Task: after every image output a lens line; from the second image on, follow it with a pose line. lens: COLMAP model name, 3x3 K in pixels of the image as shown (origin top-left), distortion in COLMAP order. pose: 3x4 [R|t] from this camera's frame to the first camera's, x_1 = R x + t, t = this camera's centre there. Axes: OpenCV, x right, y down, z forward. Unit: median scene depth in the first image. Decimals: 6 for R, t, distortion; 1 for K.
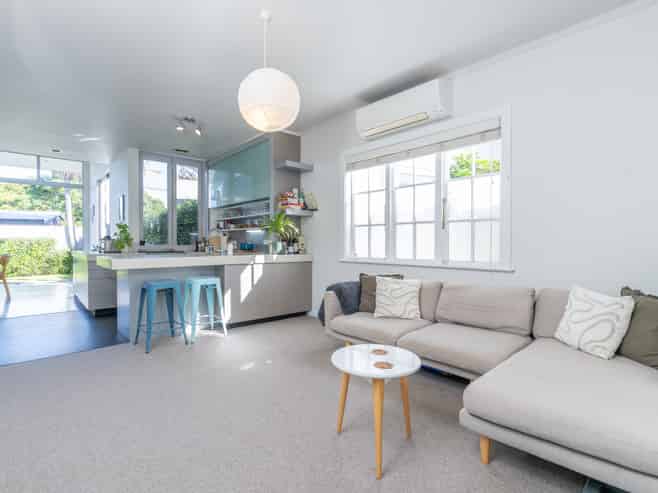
lens RADIAL K [[337.8, 0, 326.5], [0, 337.8, 245.6], [0, 0, 1]] dist [-0.004937, 0.000609]
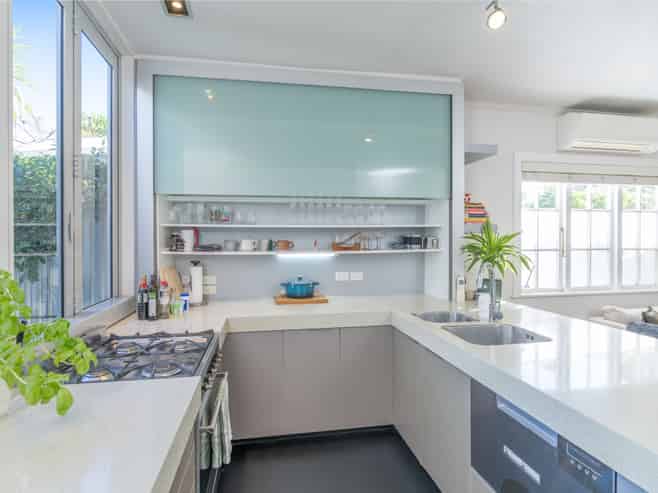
lens RADIAL K [[337.8, 0, 328.4], [0, 337.8, 251.3], [0, 0, 1]] dist [-0.004937, 0.000609]
pose [[0.553812, 0.040801, 0.831641, -0.569774], [0.034407, 0.996824, -0.071818, -0.011033], [-0.831931, 0.068388, 0.550649, 0.654899]]
